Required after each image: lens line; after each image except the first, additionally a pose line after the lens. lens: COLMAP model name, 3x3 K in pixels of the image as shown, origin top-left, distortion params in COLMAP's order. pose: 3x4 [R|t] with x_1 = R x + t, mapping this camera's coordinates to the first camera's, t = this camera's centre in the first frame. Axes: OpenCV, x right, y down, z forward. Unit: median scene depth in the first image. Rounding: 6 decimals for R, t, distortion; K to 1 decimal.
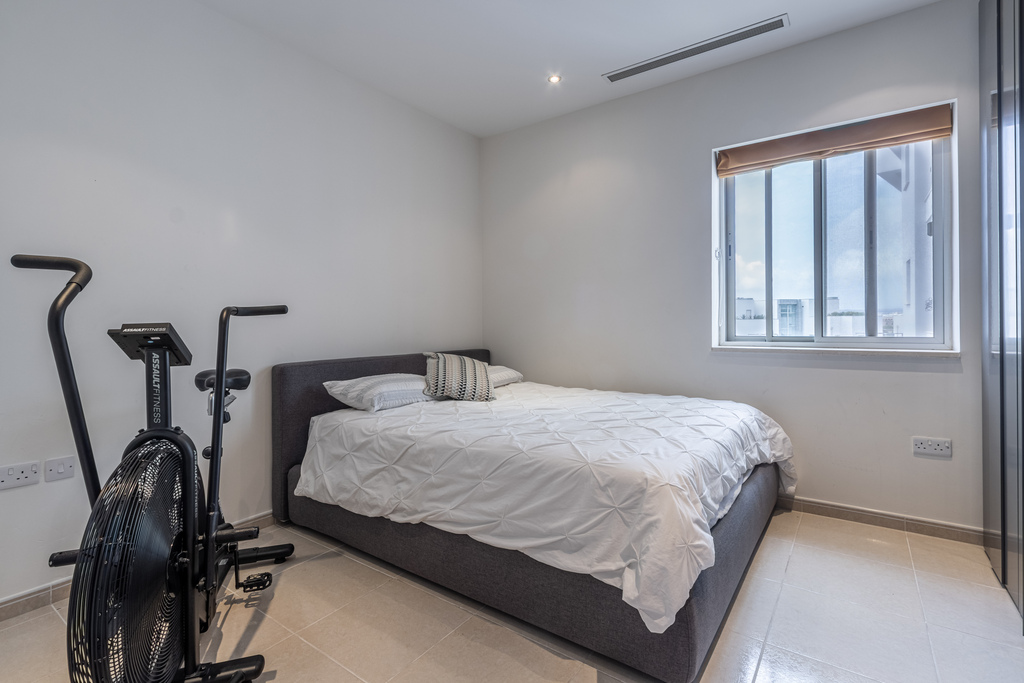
lens RADIAL K [[483.7, 0, 515.2], [0, 483.7, 335.6], [0, 0, 1]] dist [0.008625, -0.002204]
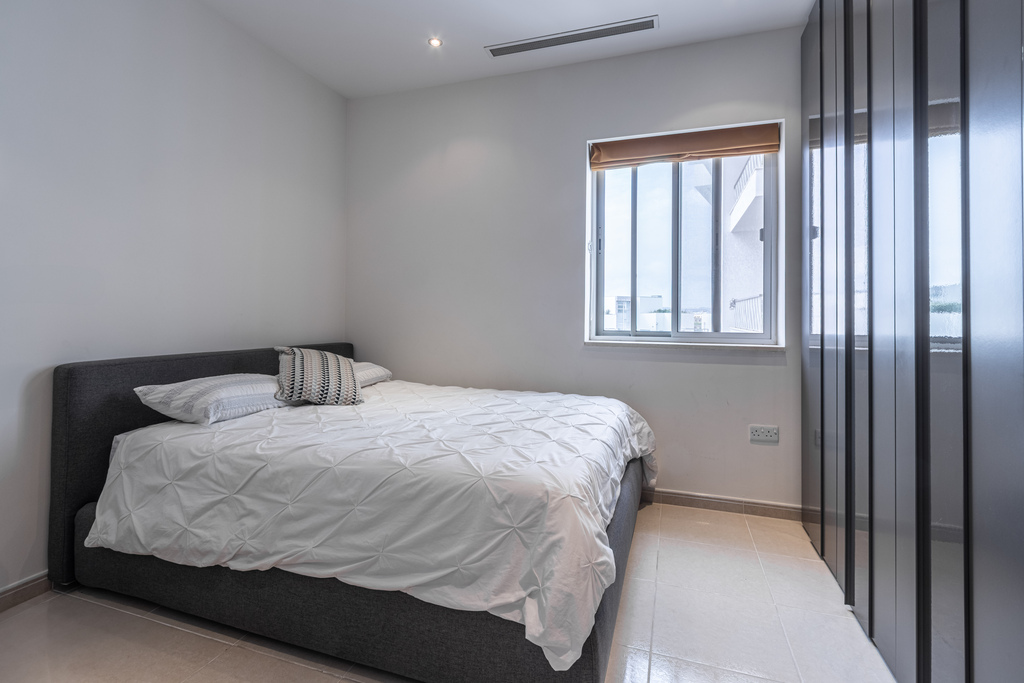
lens RADIAL K [[483.7, 0, 469.8], [0, 483.7, 315.8], [0, 0, 1]] dist [0.008625, -0.002204]
pose [[0.972395, 0.016406, 0.232763, -0.057519], [-0.010606, 0.999602, -0.026147, 0.000052], [-0.233100, 0.022956, 0.972182, 0.123859]]
